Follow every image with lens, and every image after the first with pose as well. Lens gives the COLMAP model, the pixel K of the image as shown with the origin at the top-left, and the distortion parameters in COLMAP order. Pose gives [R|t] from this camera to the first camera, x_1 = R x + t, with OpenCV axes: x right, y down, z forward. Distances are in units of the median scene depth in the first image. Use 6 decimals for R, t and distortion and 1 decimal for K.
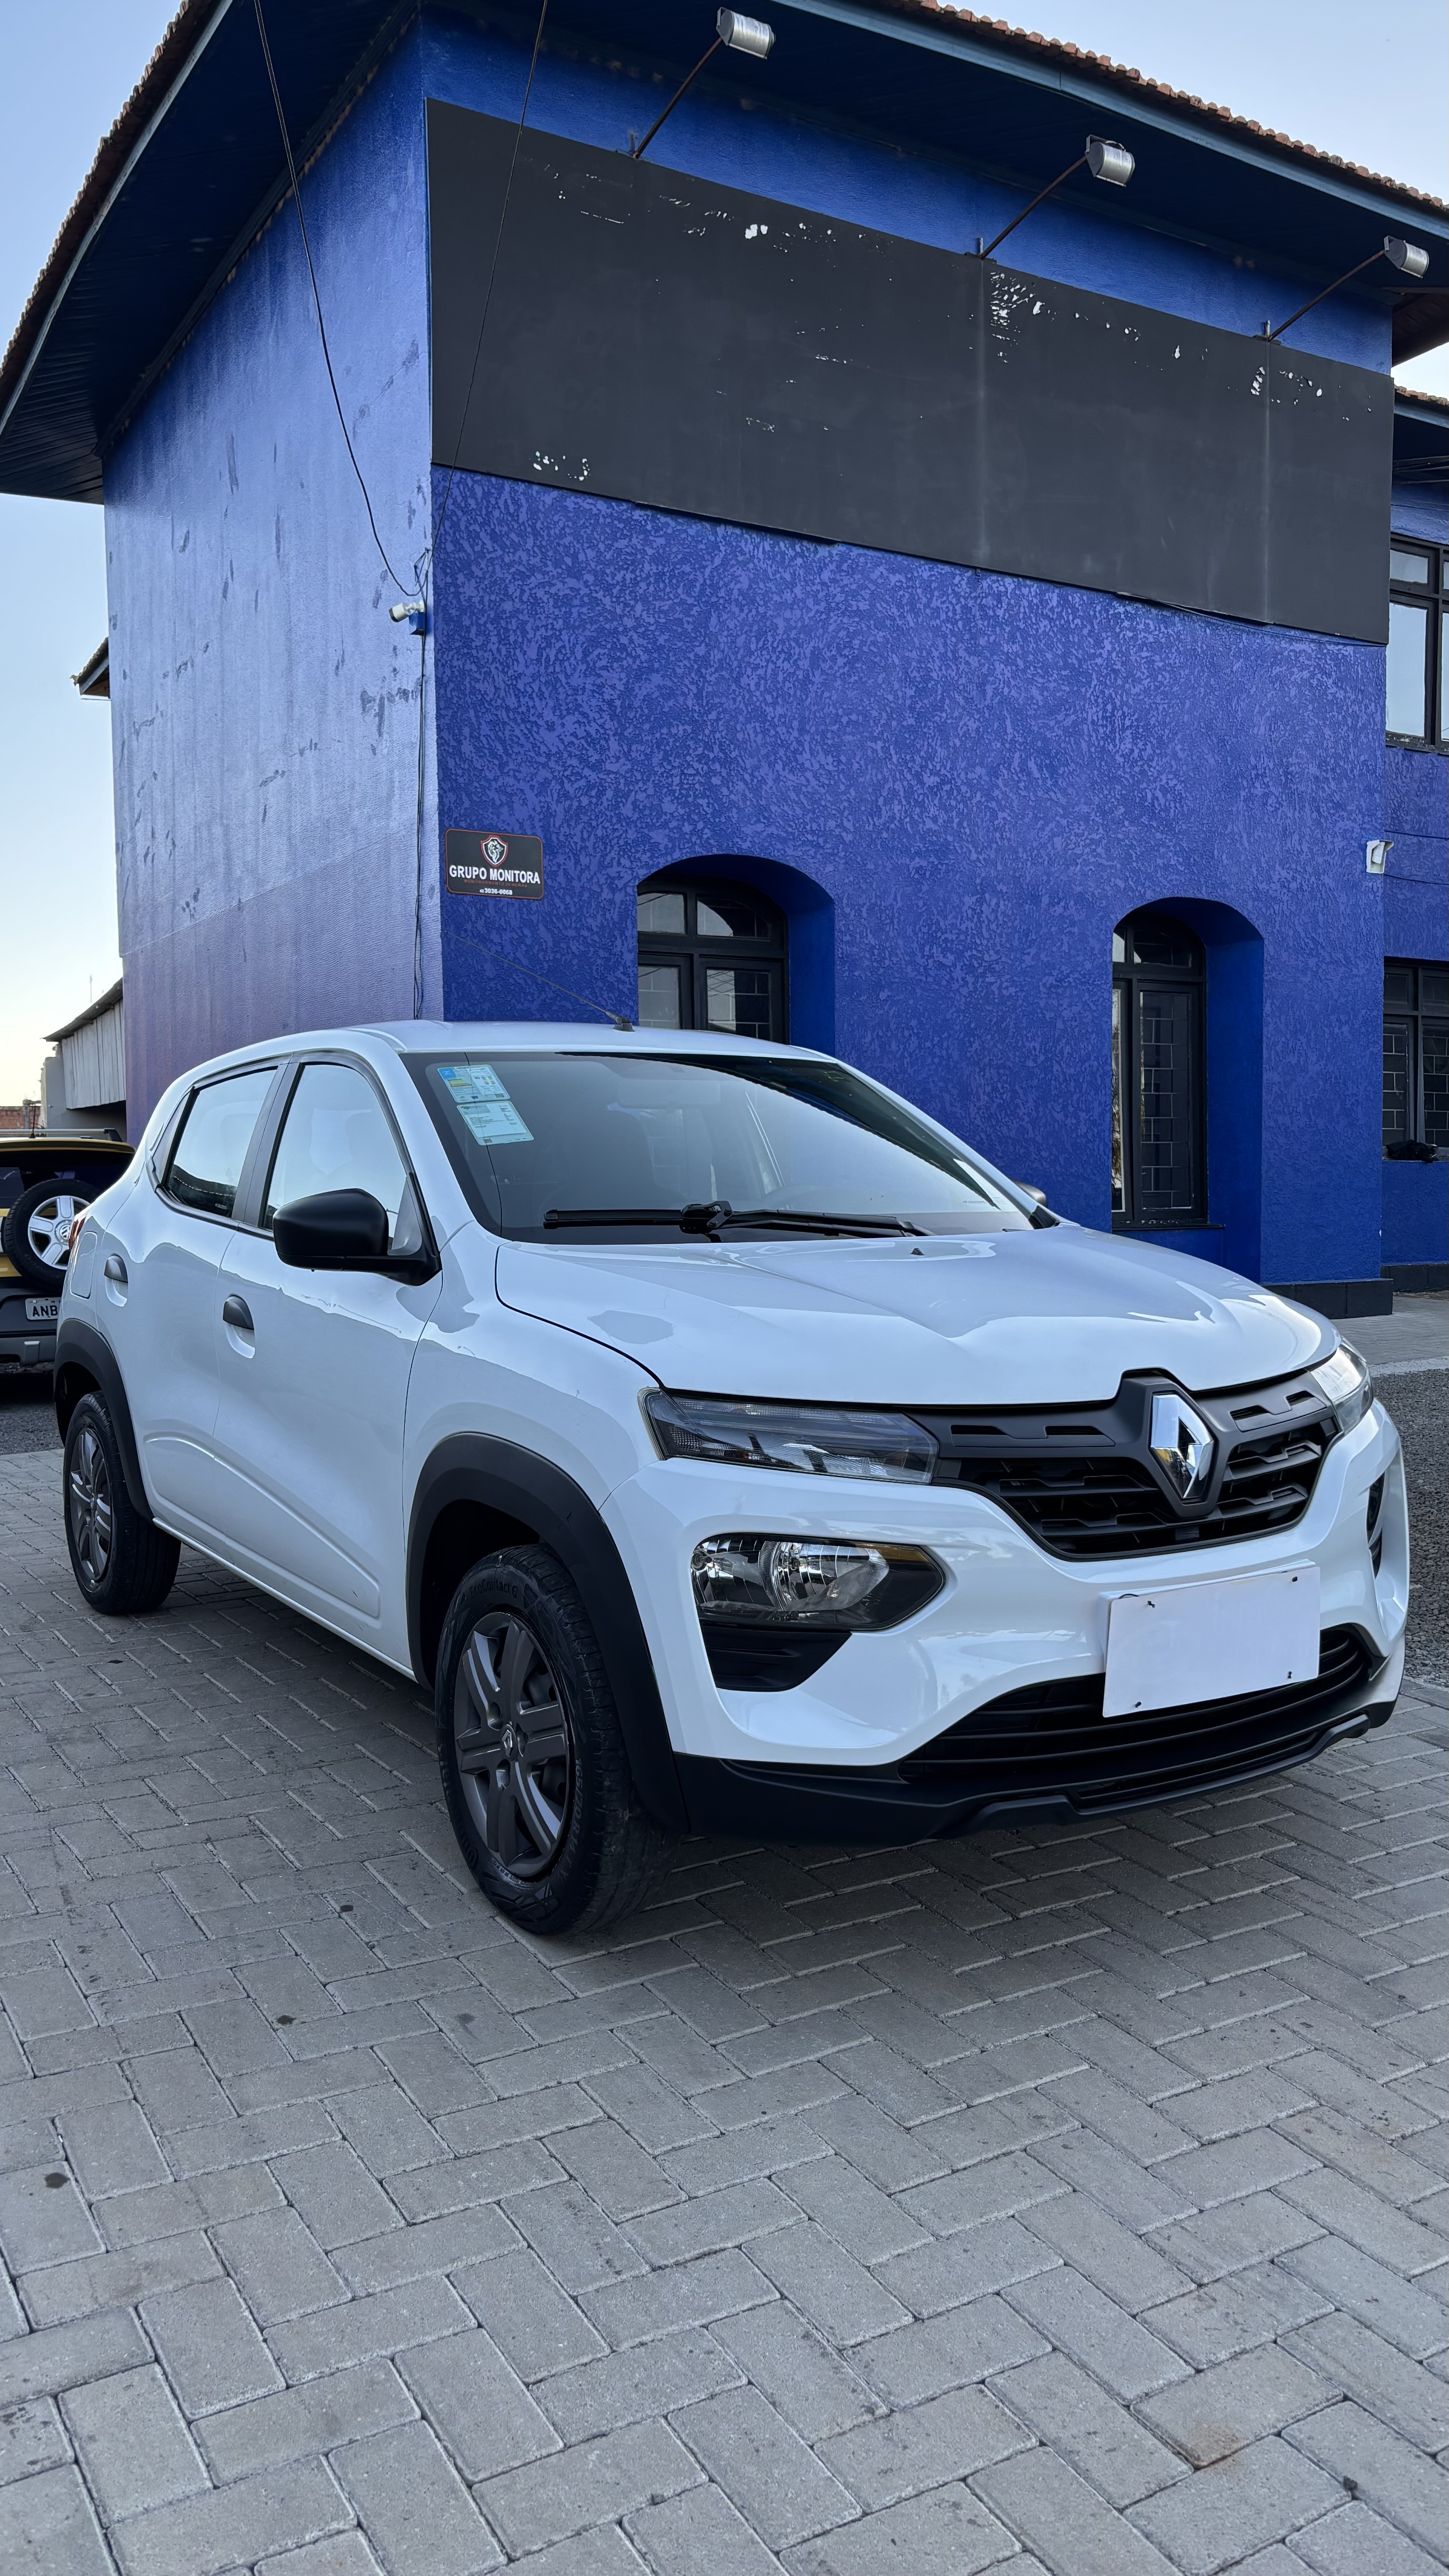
lens RADIAL K [[2012.0, 0, 724.5], [0, 2012.0, 1288.0], [0, 0, 1]] dist [0.001908, -0.006794]
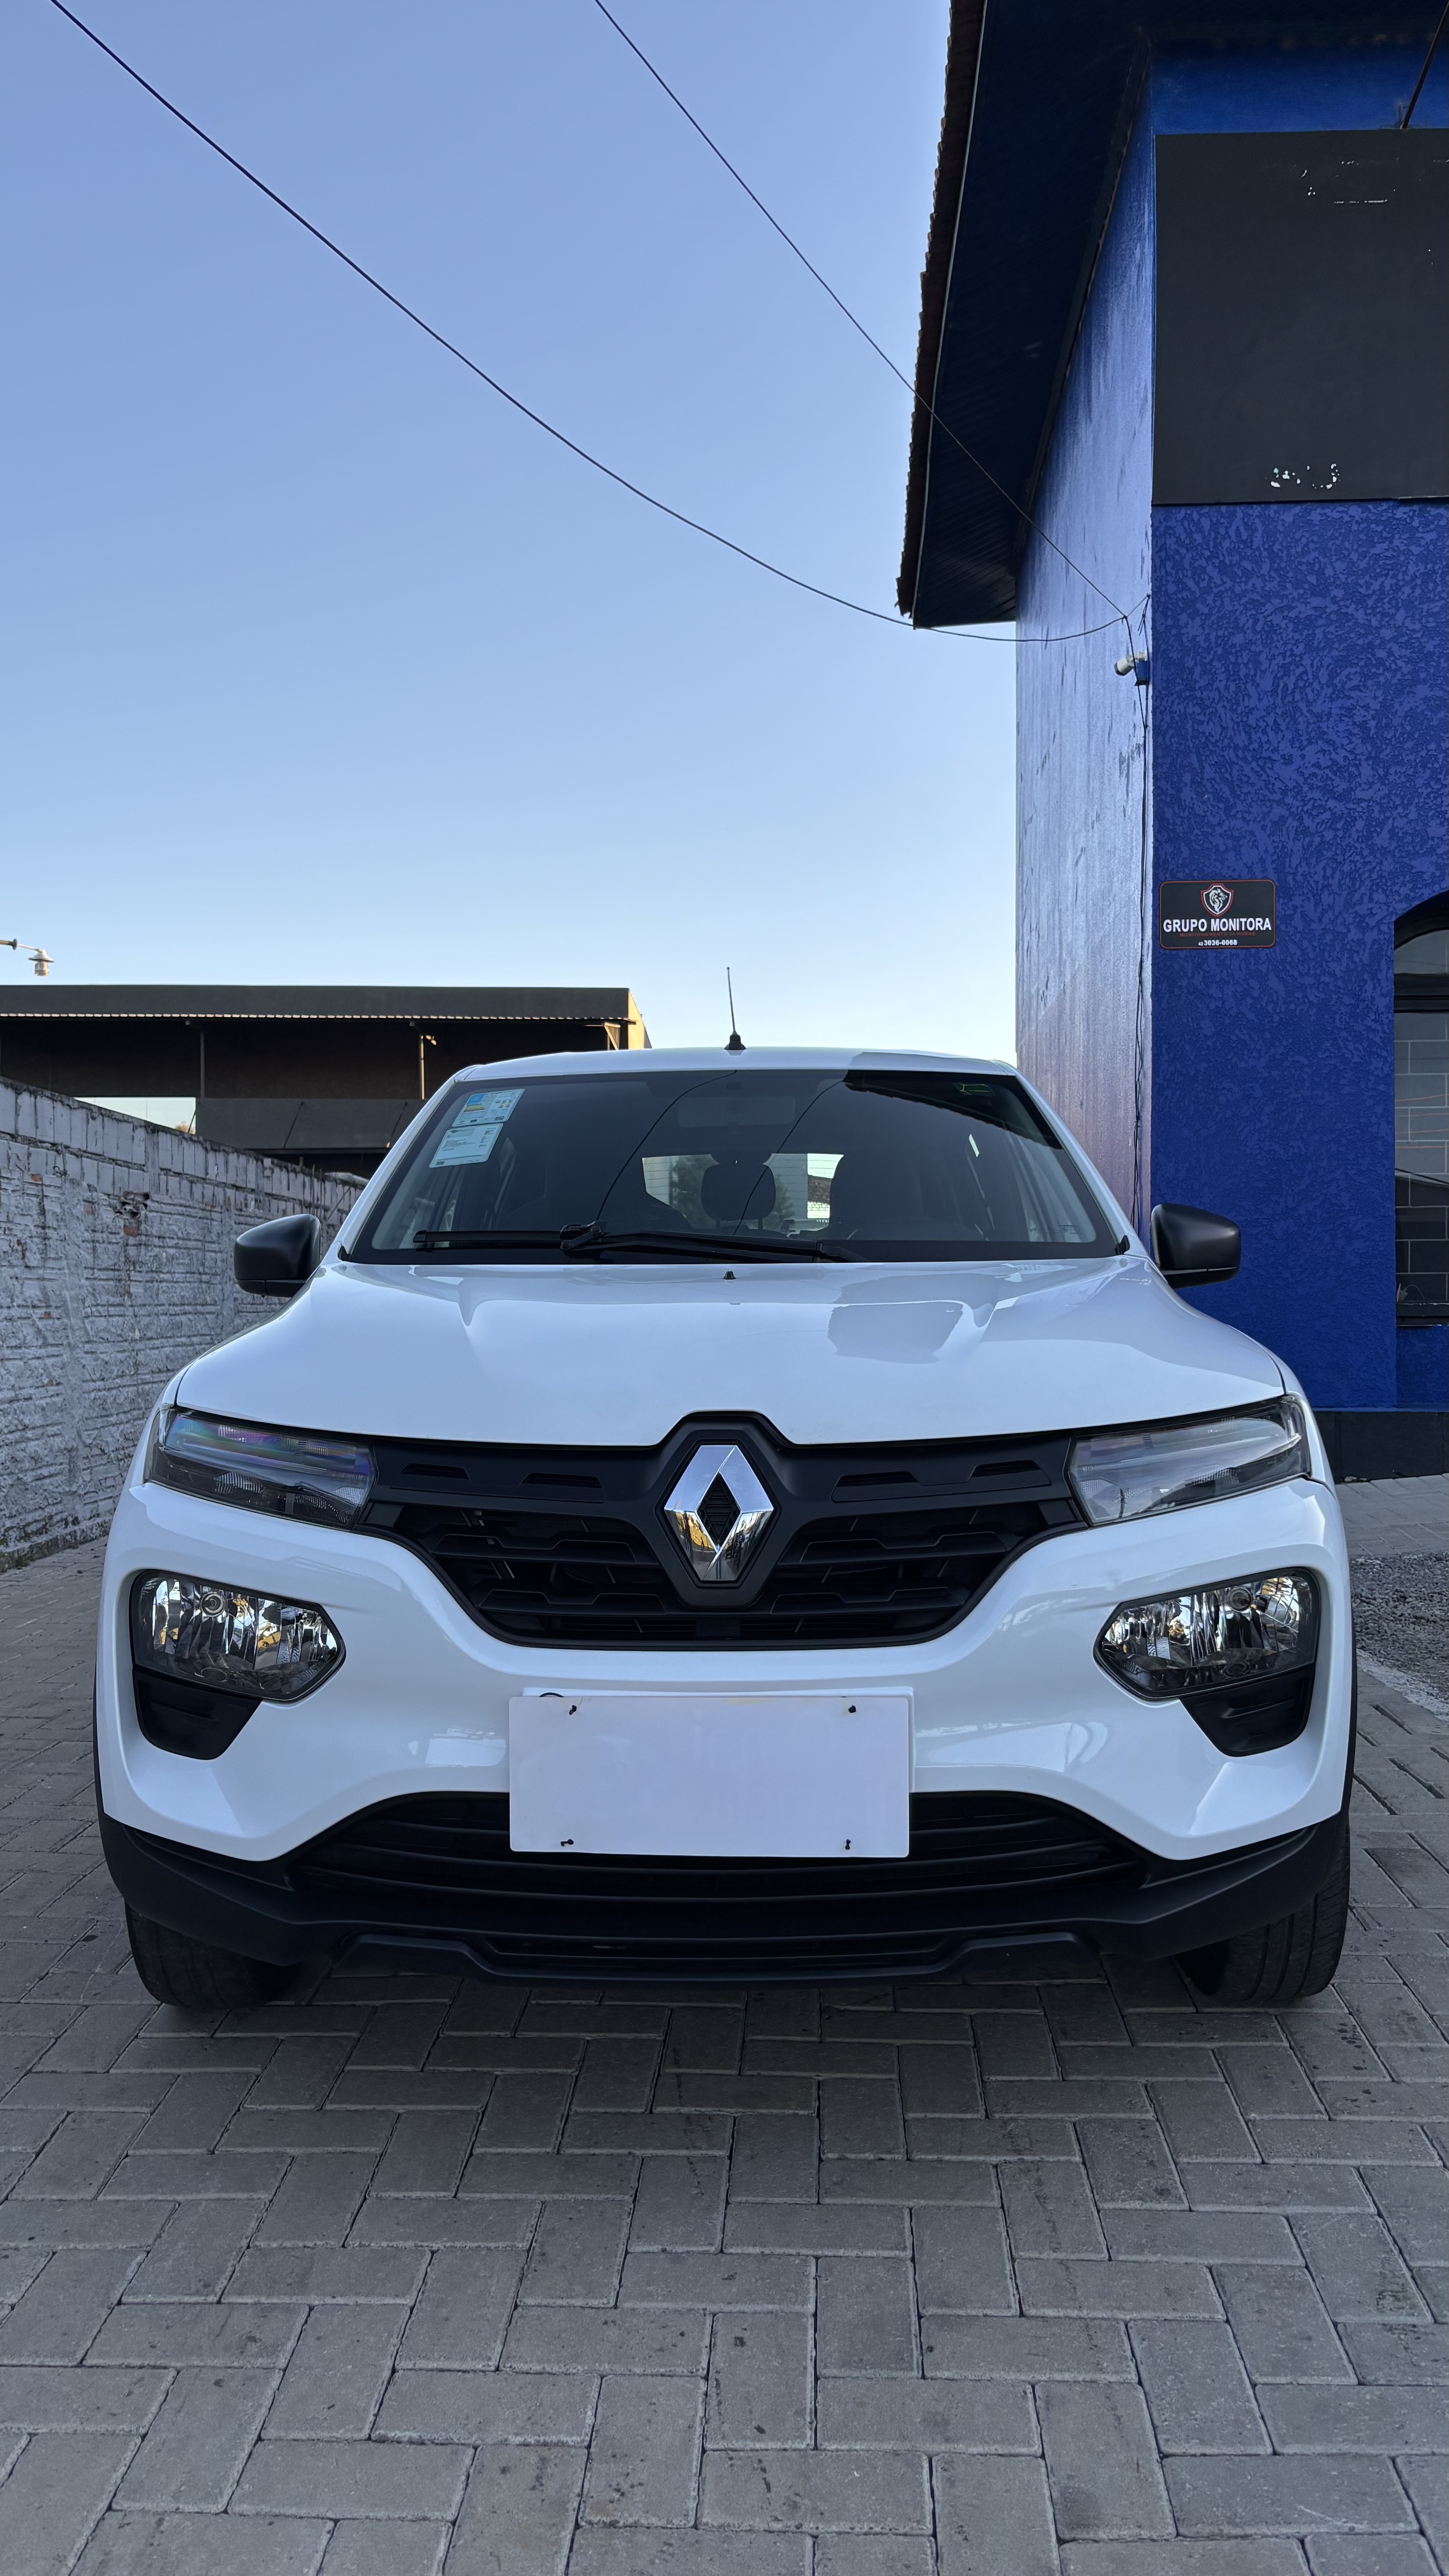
lens RADIAL K [[1991.7, 0, 728.9], [0, 1991.7, 1256.9], [0, 0, 1]] dist [0.015964, -0.005013]
pose [[0.828014, -0.002485, -0.560701, 0.215563], [-0.035479, 0.997754, -0.056816, 0.007861], [0.559583, 0.066937, 0.826067, 0.123147]]
